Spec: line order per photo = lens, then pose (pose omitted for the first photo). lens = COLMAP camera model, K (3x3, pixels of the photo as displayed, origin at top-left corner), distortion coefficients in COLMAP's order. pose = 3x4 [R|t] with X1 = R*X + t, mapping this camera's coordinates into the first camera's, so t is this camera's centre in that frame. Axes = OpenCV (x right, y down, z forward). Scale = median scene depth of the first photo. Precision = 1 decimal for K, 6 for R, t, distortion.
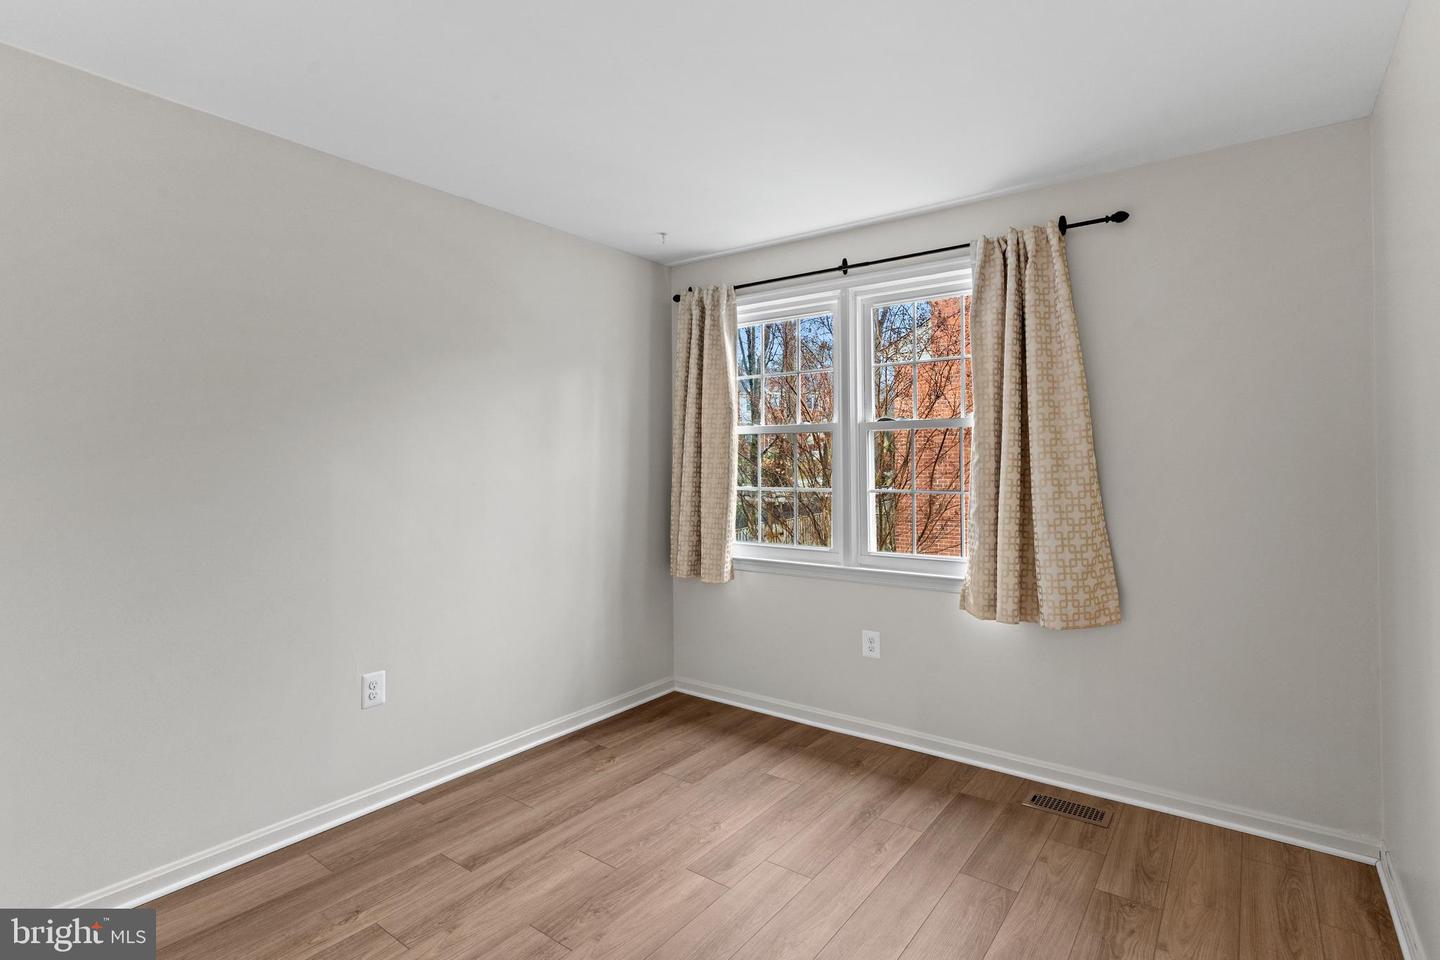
lens RADIAL K [[697.8, 0, 711.6], [0, 697.8, 469.2], [0, 0, 1]] dist [0.000971, 0.000591]
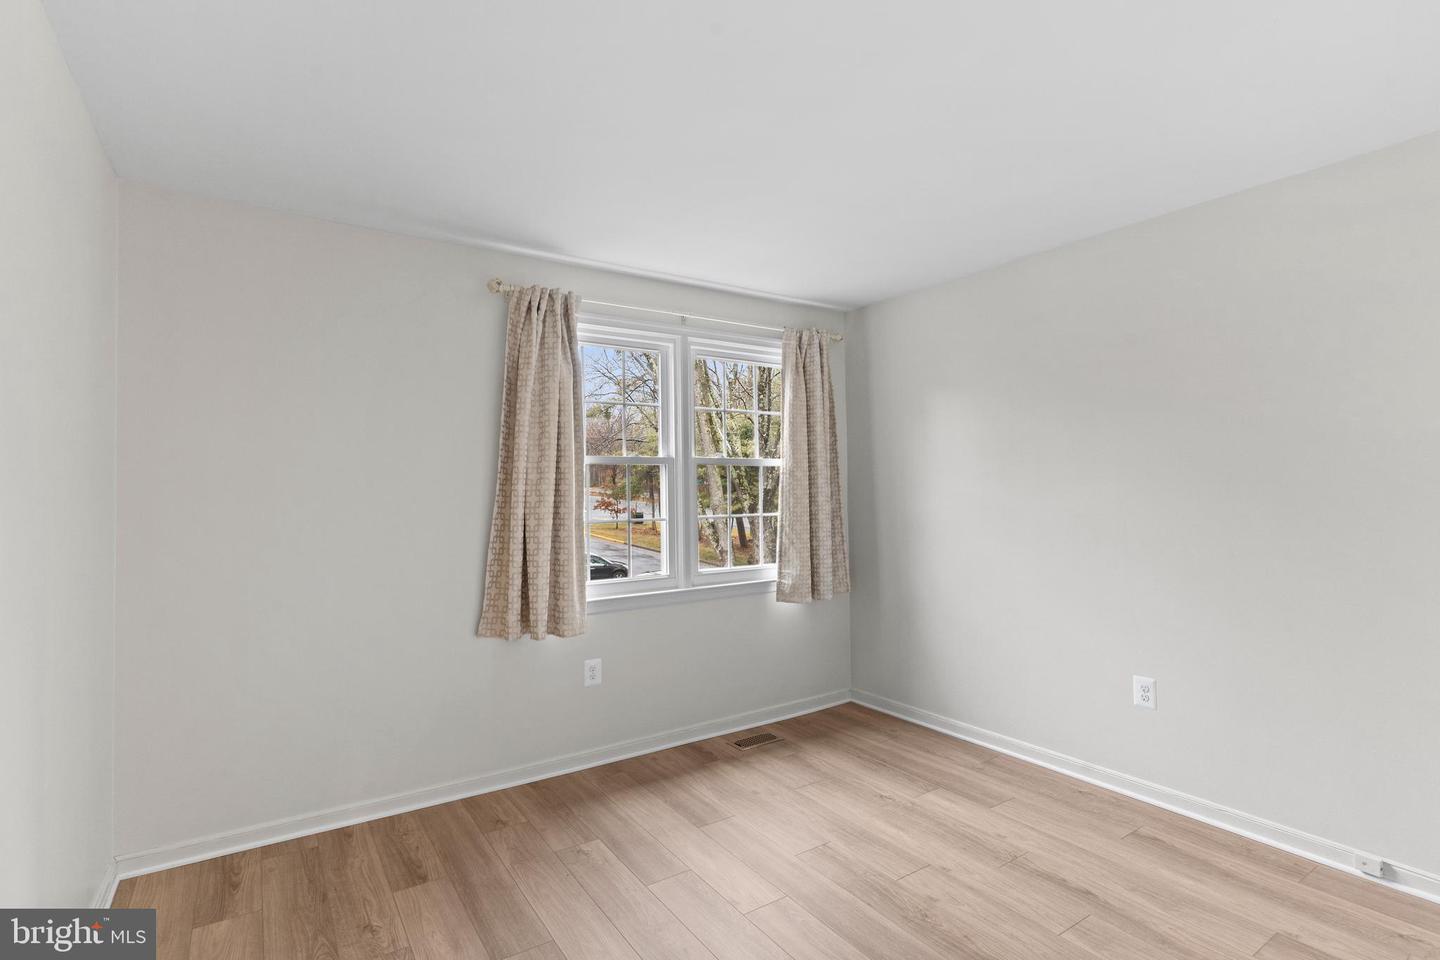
lens RADIAL K [[676.9, 0, 706.6], [0, 676.9, 477.3], [0, 0, 1]] dist [-0.001199, 0.000279]
pose [[0.351973, 0.022386, 0.935742, -0.895090], [0.025548, 0.999112, -0.033511, 0.003043], [-0.935661, 0.035701, 0.351089, 0.668501]]
